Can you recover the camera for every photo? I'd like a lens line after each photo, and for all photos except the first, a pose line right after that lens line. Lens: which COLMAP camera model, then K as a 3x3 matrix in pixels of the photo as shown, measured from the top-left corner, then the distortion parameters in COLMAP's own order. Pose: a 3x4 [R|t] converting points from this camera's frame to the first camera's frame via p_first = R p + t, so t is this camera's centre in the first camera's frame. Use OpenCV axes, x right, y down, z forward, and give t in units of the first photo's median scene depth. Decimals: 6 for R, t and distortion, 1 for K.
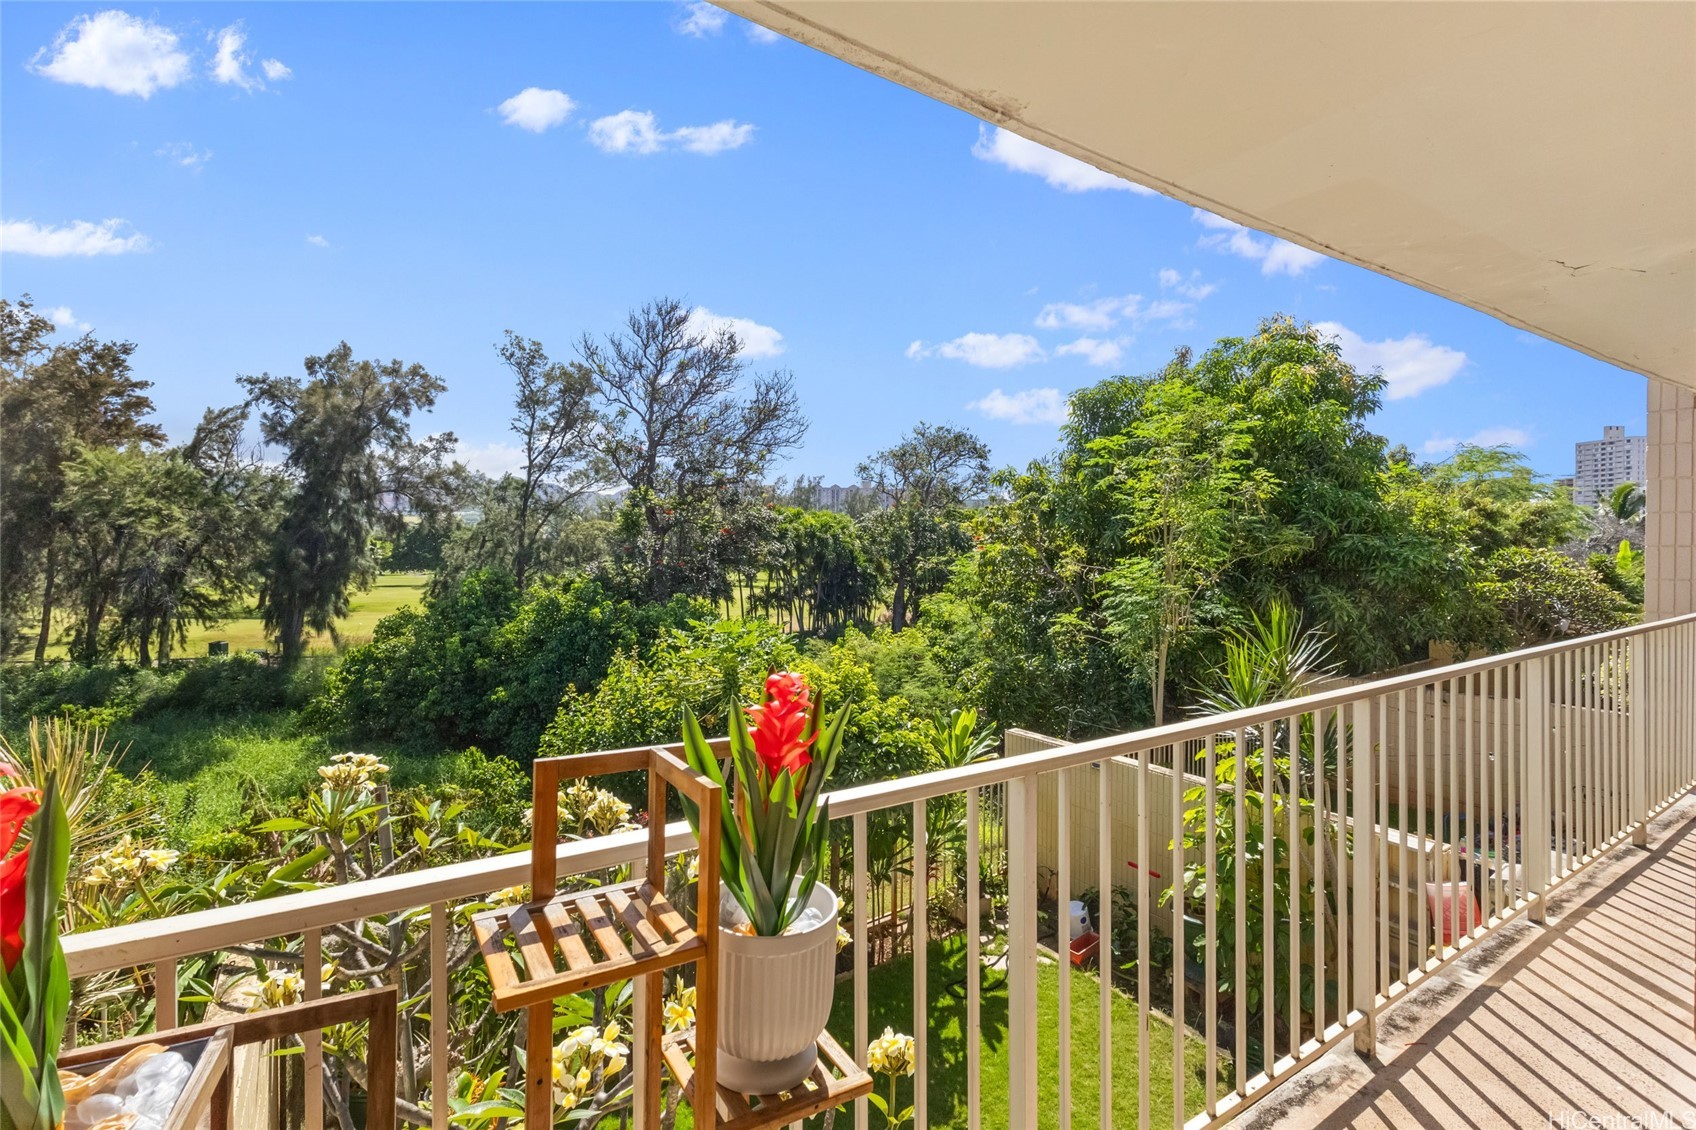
lens RADIAL K [[758.8, 0, 845.4], [0, 758.8, 554.7], [0, 0, 1]] dist [0.000039, -0.000095]
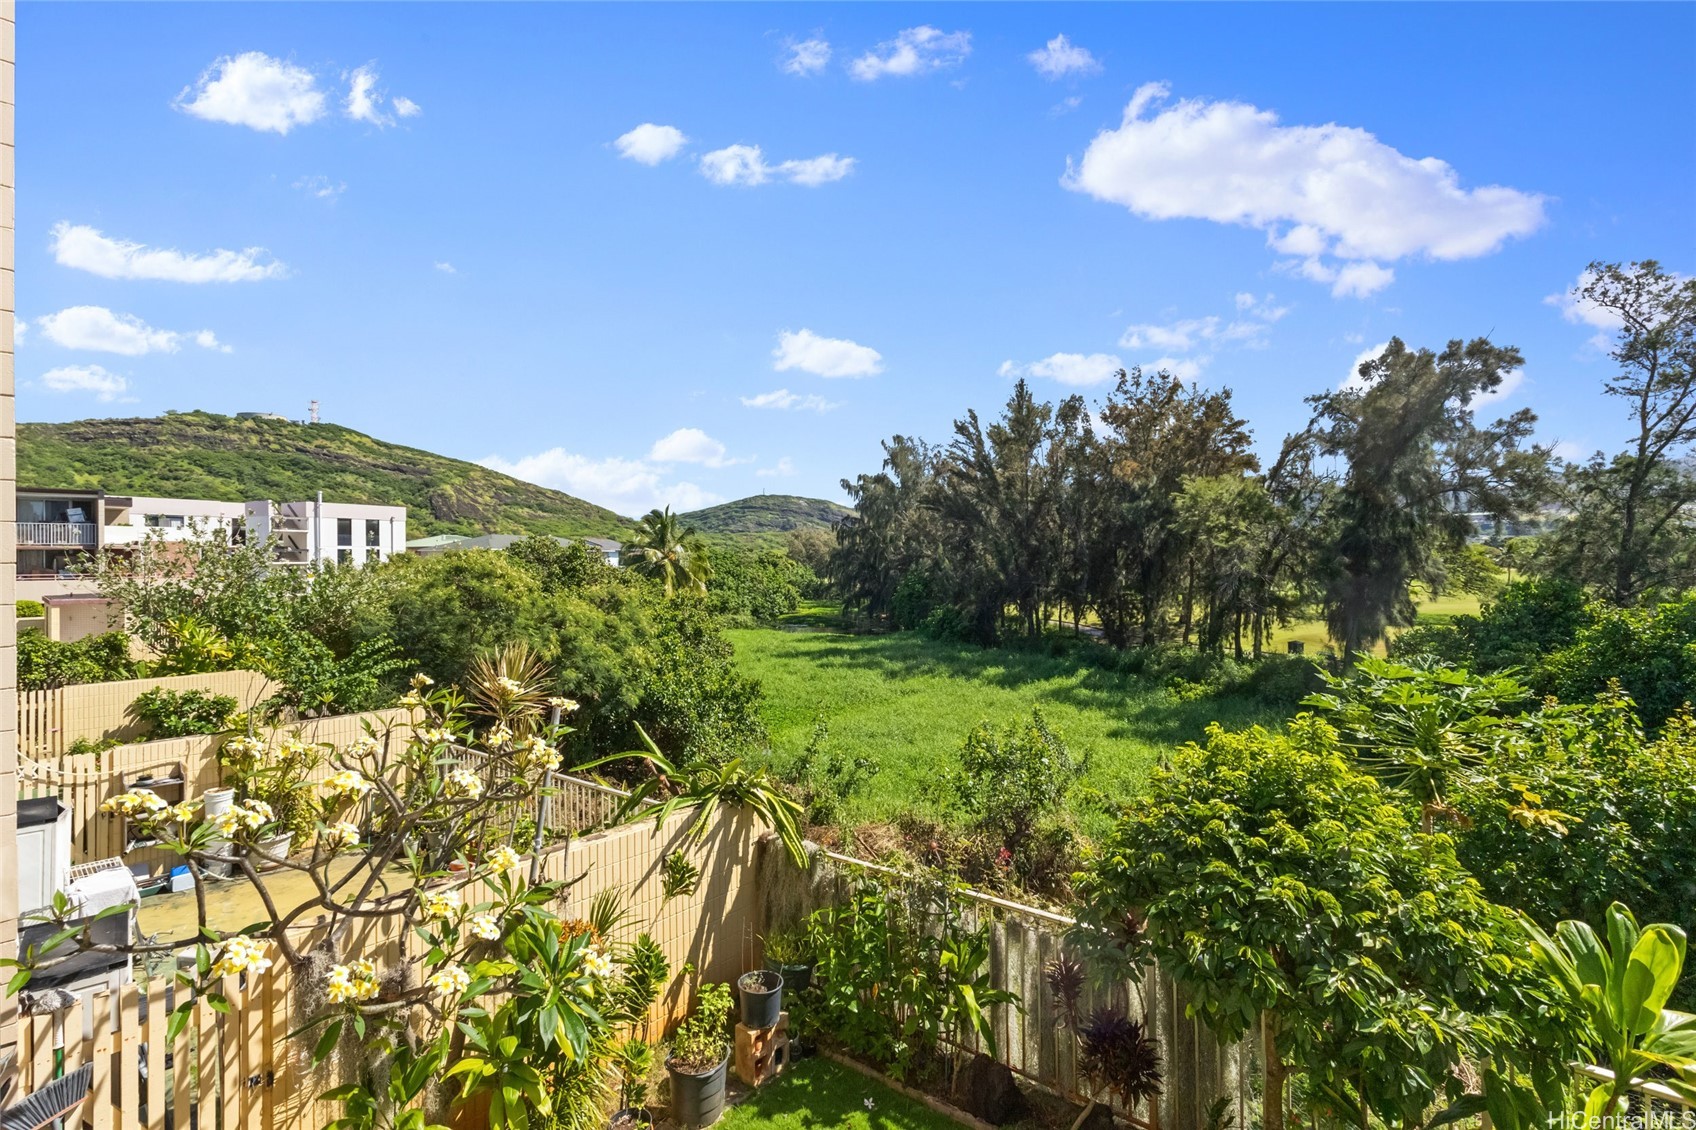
lens RADIAL K [[765.3, 0, 848.0], [0, 765.3, 565.0], [0, 0, 1]] dist [0.001317, 0.000224]
pose [[0.279453, -0.005199, -0.960145, 0.067363], [0.010720, 0.999940, -0.002295, -0.000419], [0.960100, -0.009651, 0.279492, 0.068221]]
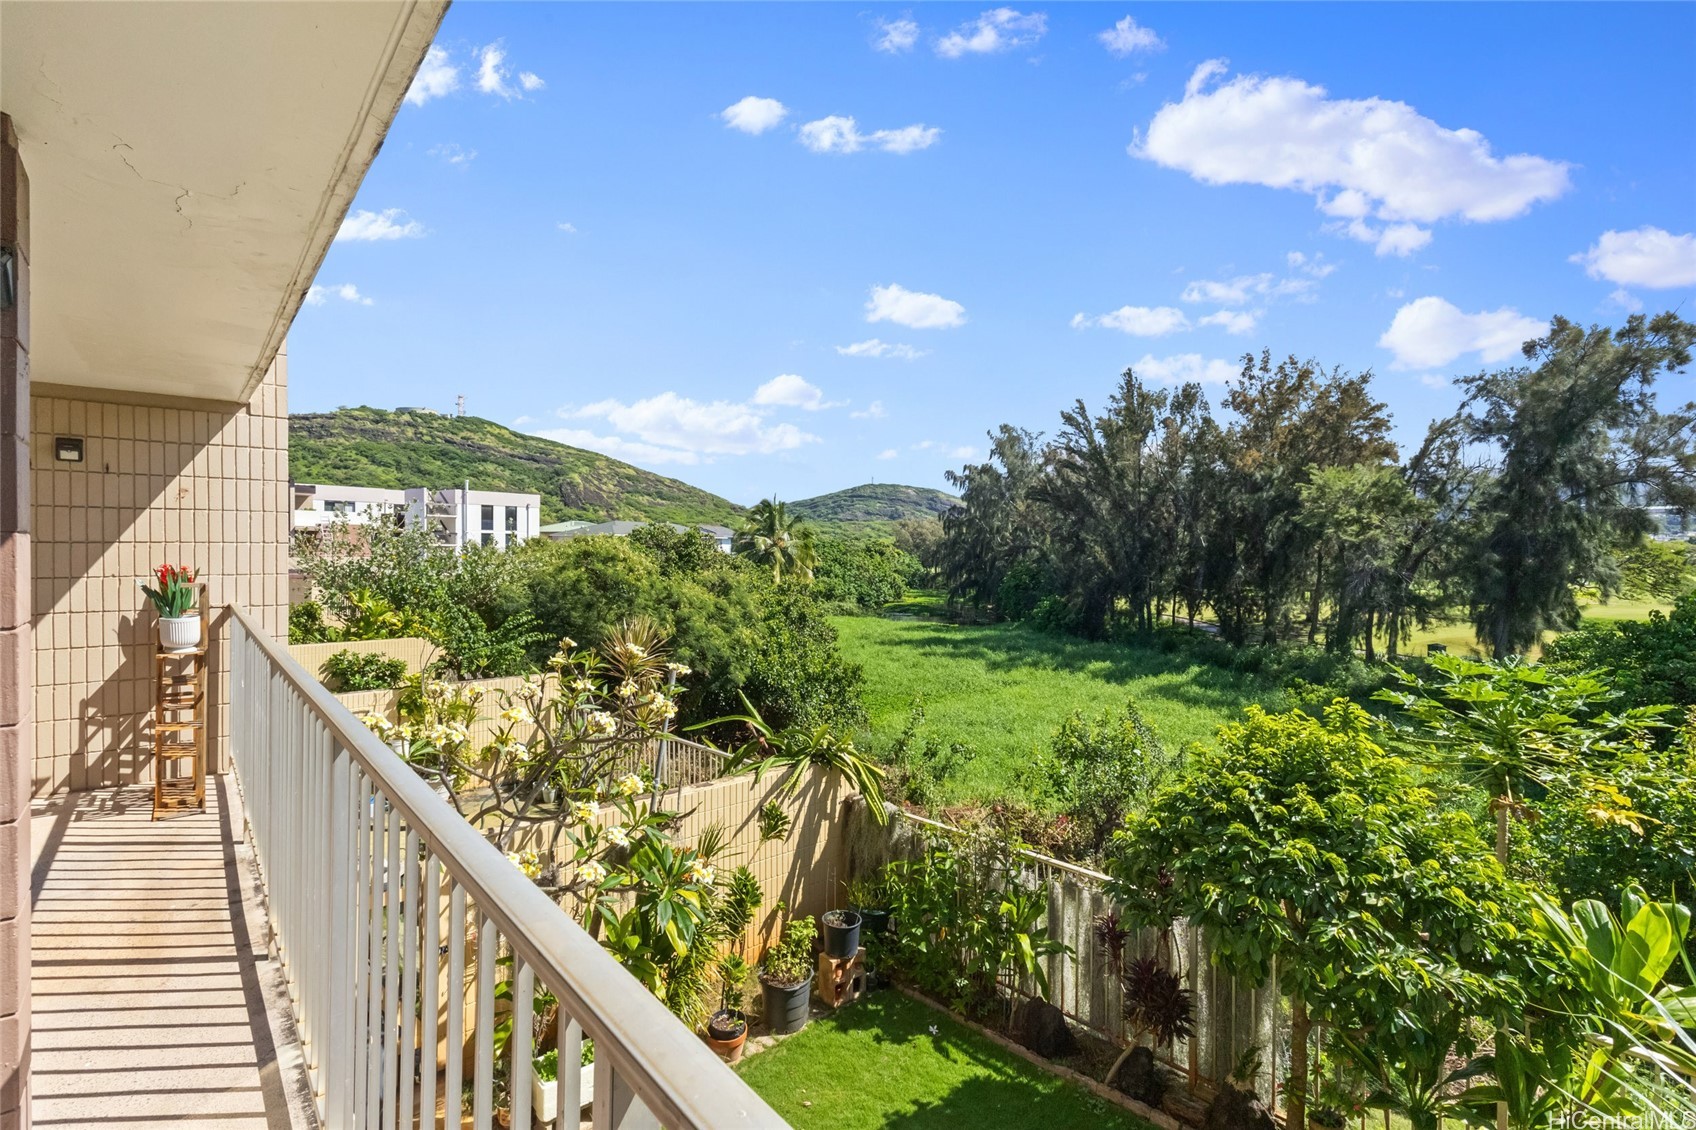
lens RADIAL K [[764.1, 0, 853.0], [0, 764.1, 564.1], [0, 0, 1]] dist [0.001941, 0.000380]
pose [[0.149982, 0.011251, -0.988625, 0.081791], [-0.004714, 0.999932, 0.010665, -0.000374], [0.988677, 0.003061, 0.150025, 0.069209]]
